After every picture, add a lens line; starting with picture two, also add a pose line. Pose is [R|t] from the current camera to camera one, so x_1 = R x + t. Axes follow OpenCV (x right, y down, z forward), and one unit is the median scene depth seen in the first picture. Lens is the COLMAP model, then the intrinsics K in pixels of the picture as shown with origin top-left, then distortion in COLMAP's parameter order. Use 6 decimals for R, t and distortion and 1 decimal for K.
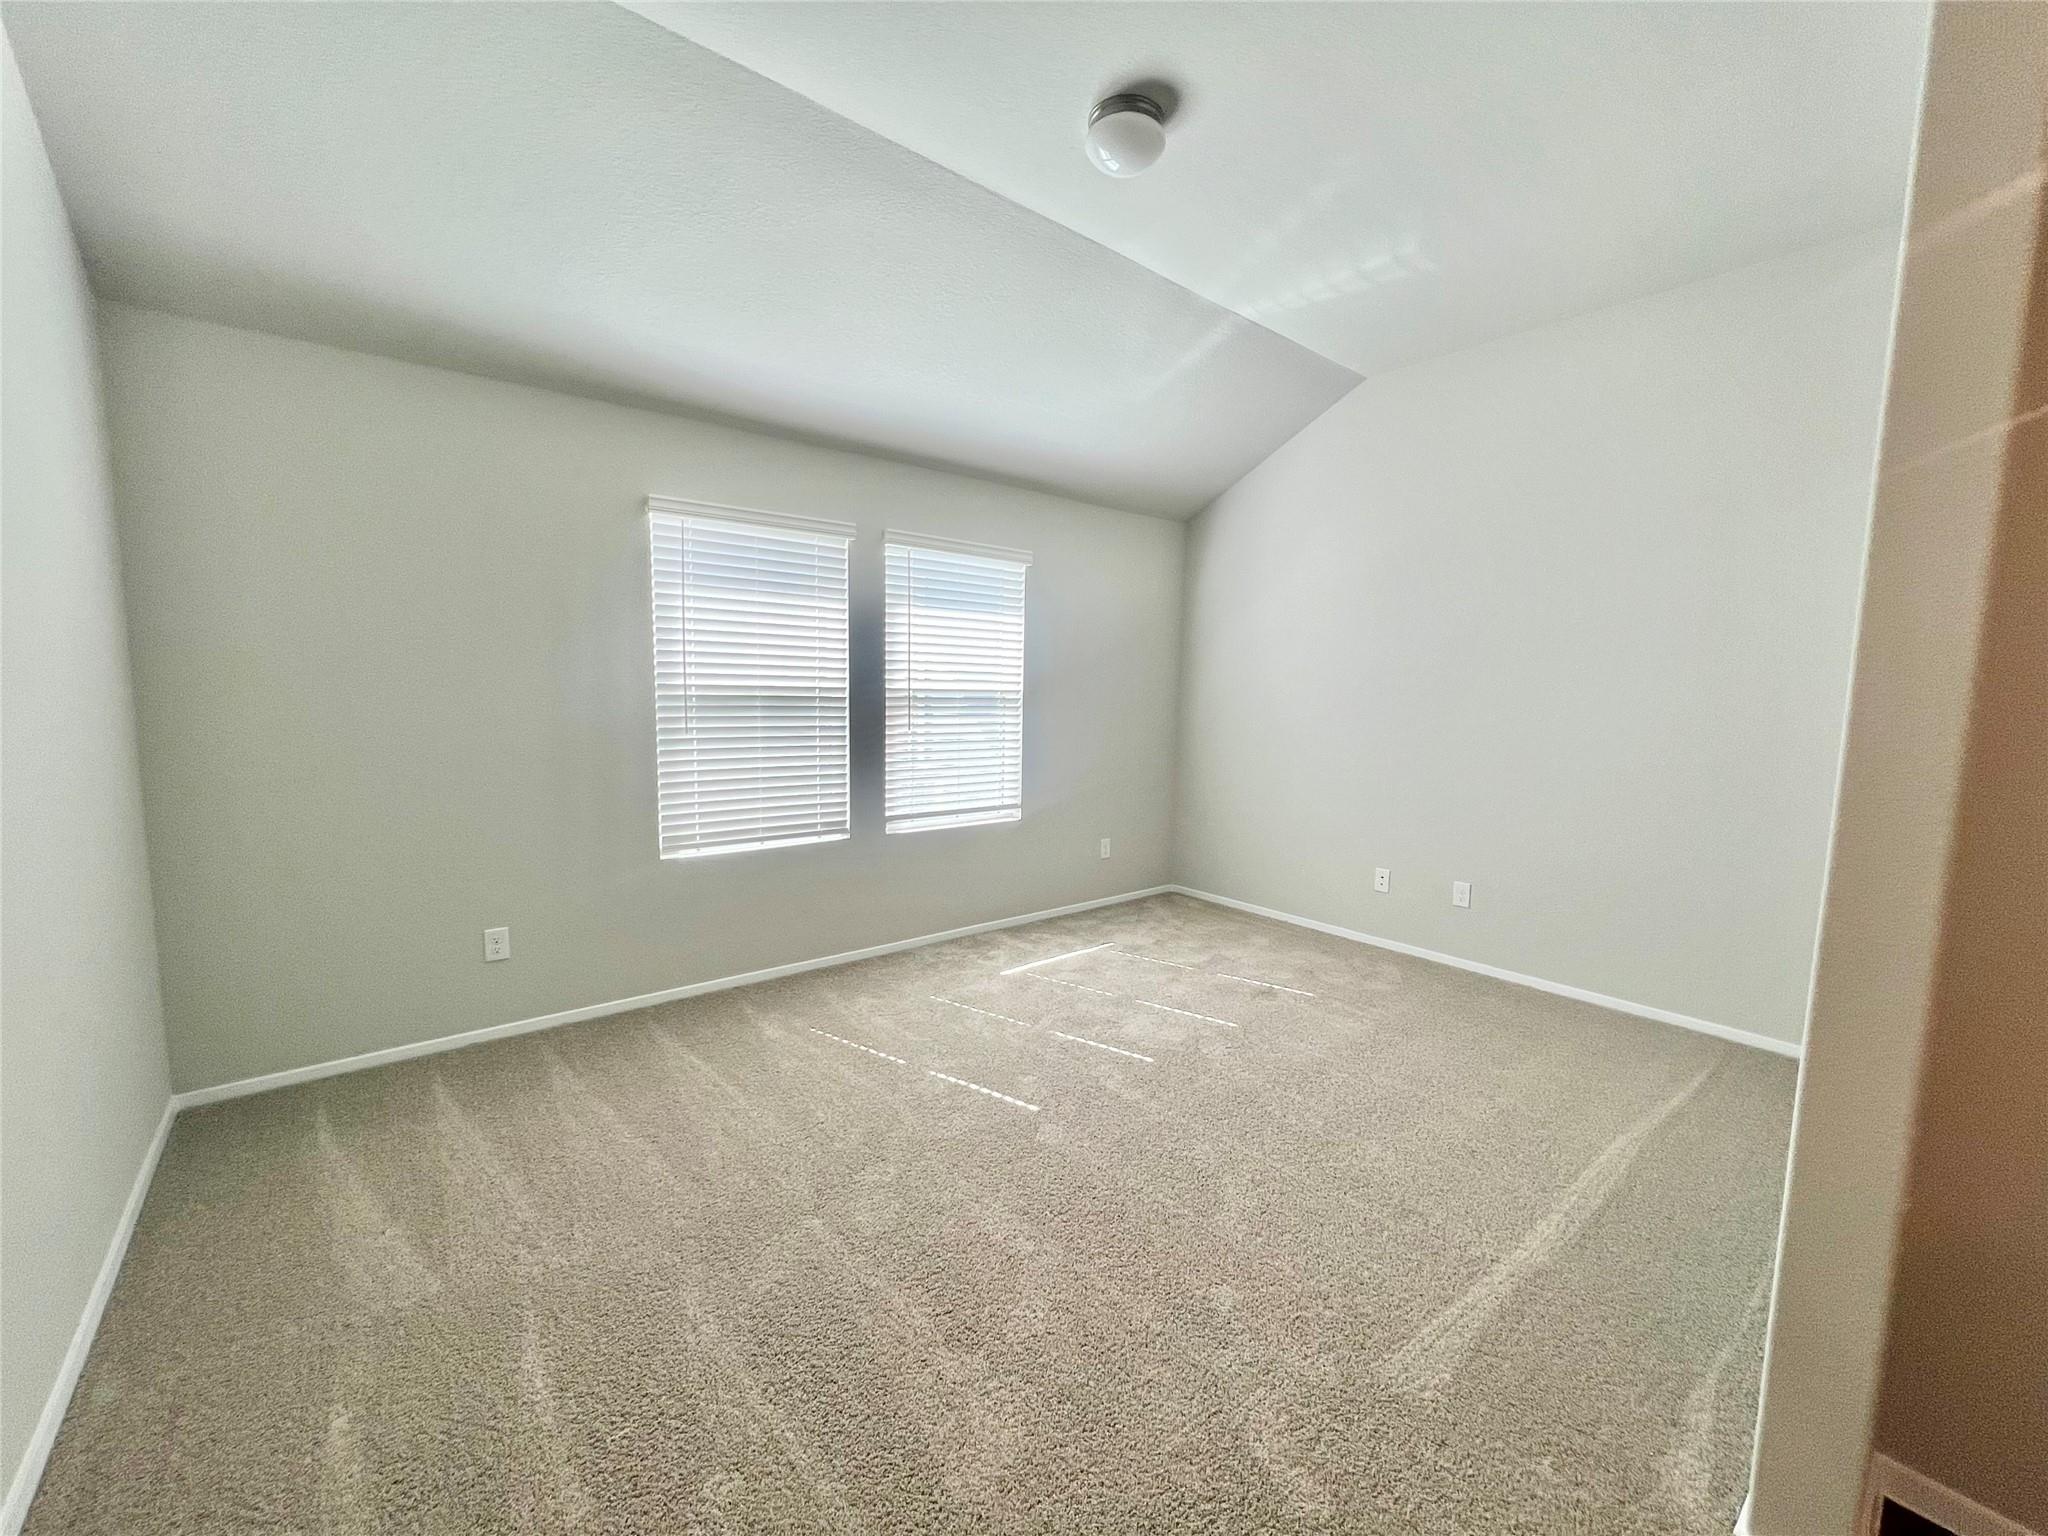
lens RADIAL K [[825.3, 0, 1037.6], [0, 825.3, 768.5], [0, 0, 1]] dist [-0.006811, 0.001861]
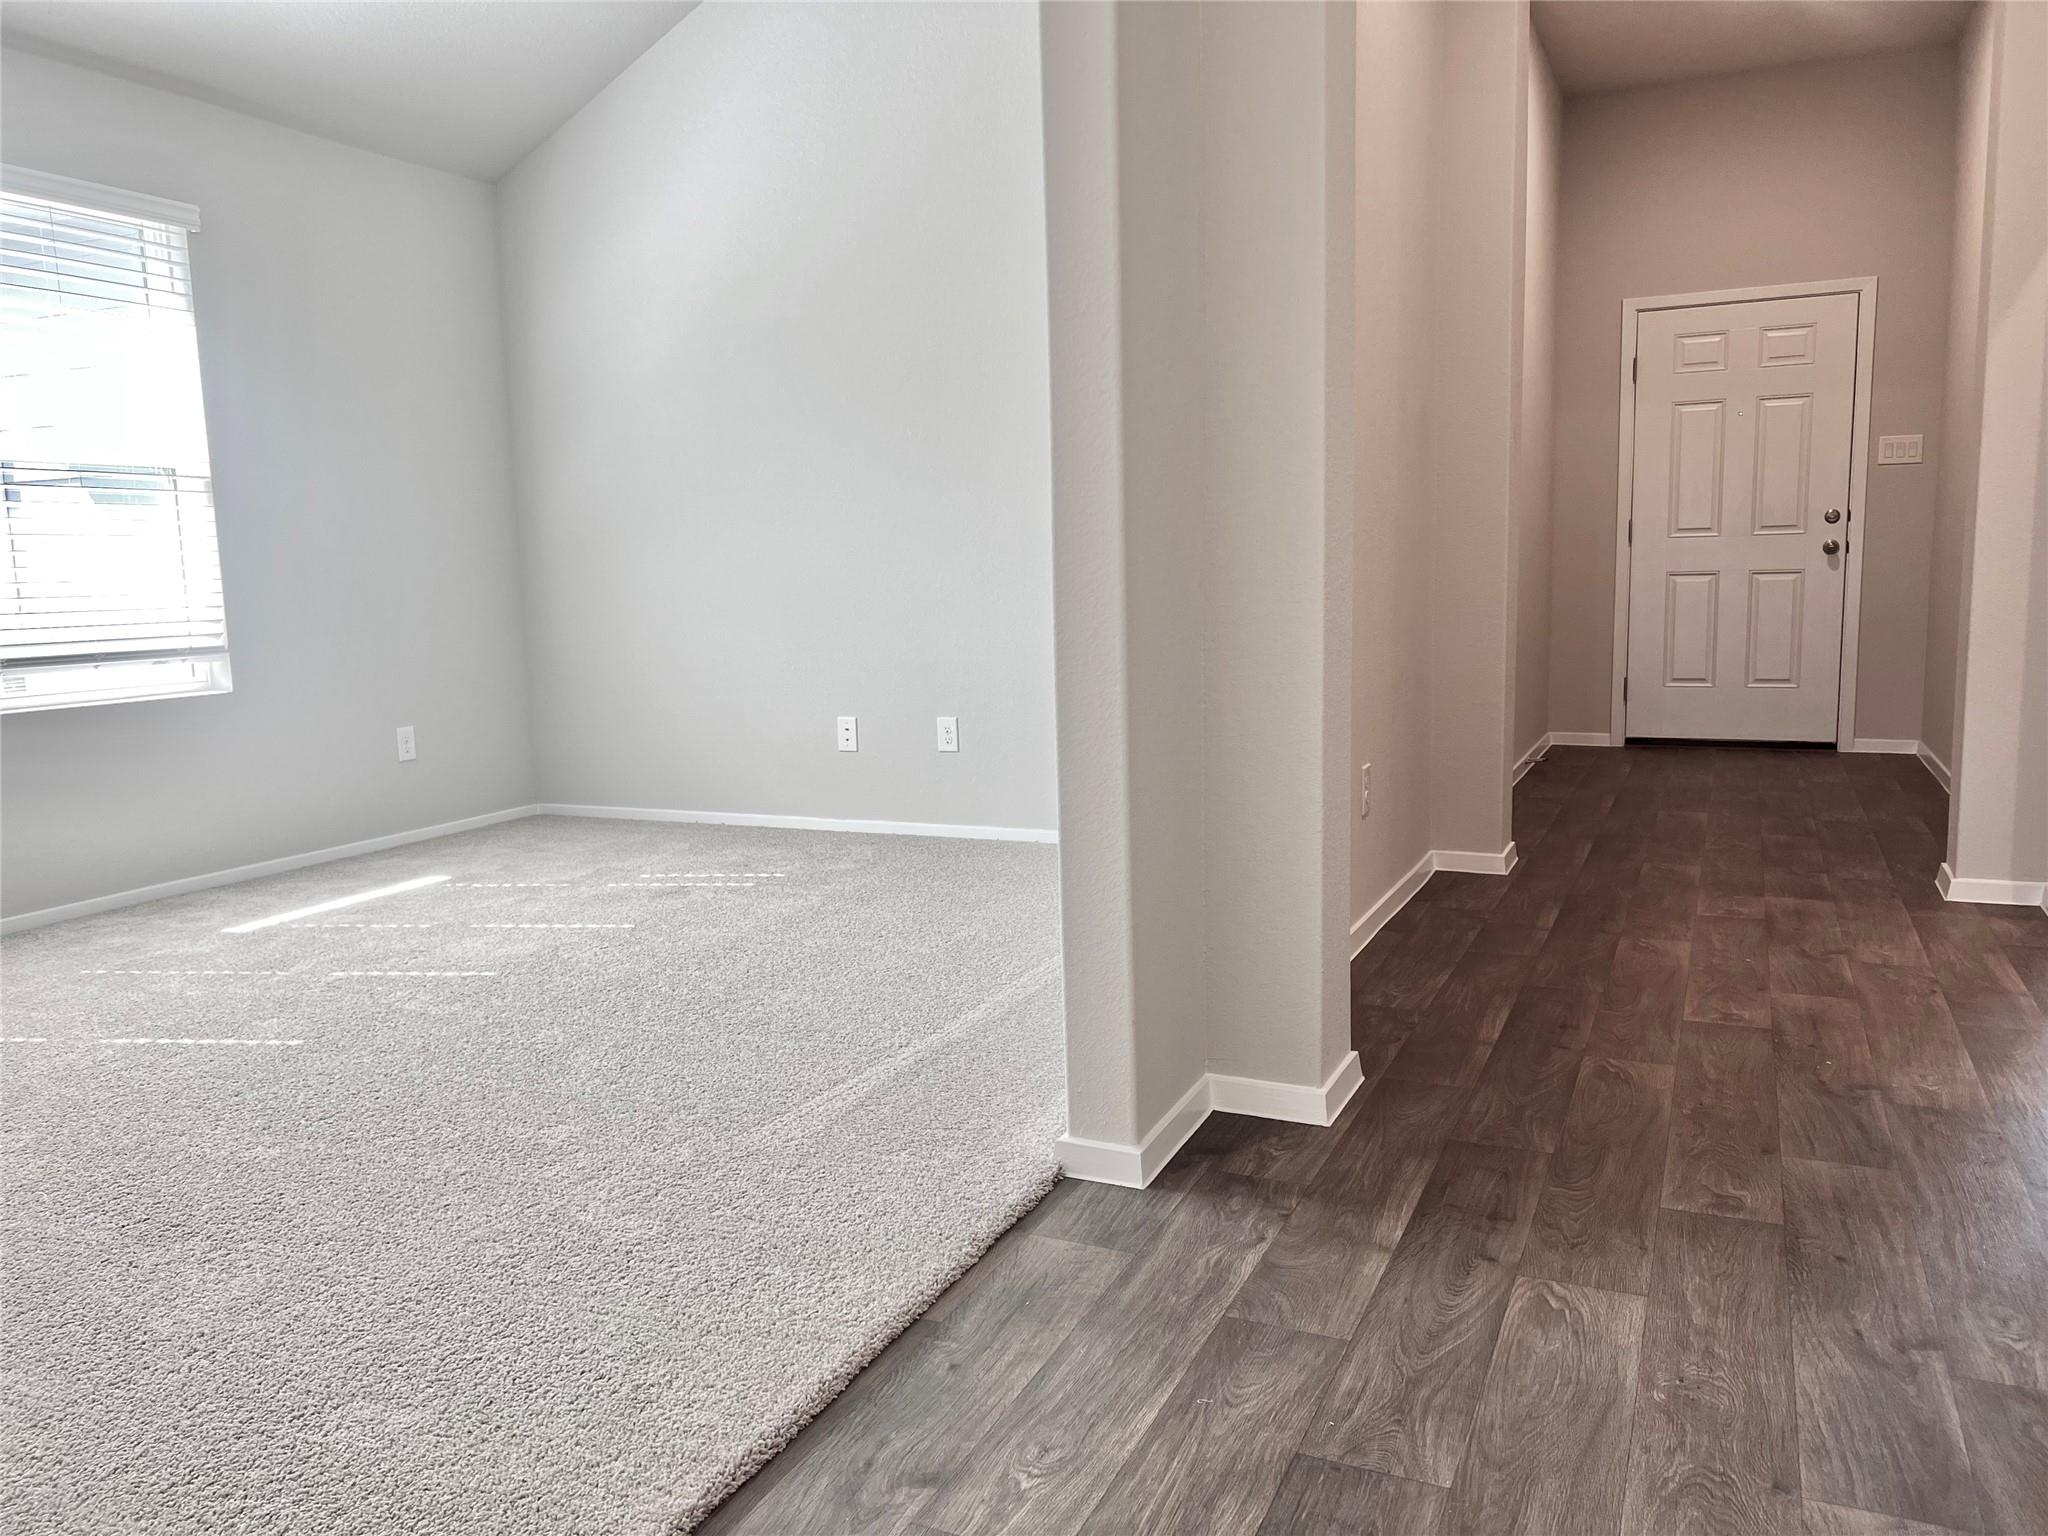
lens RADIAL K [[1523.3, 0, 1022.3], [0, 1523.3, 773.0], [0, 0, 1]] dist [0.044912, -0.046022]
pose [[0.901941, -0.106080, 0.418627, 0.027254], [0.089571, 0.994234, 0.058956, 0.129106], [-0.422467, -0.015678, 0.906242, -0.227094]]
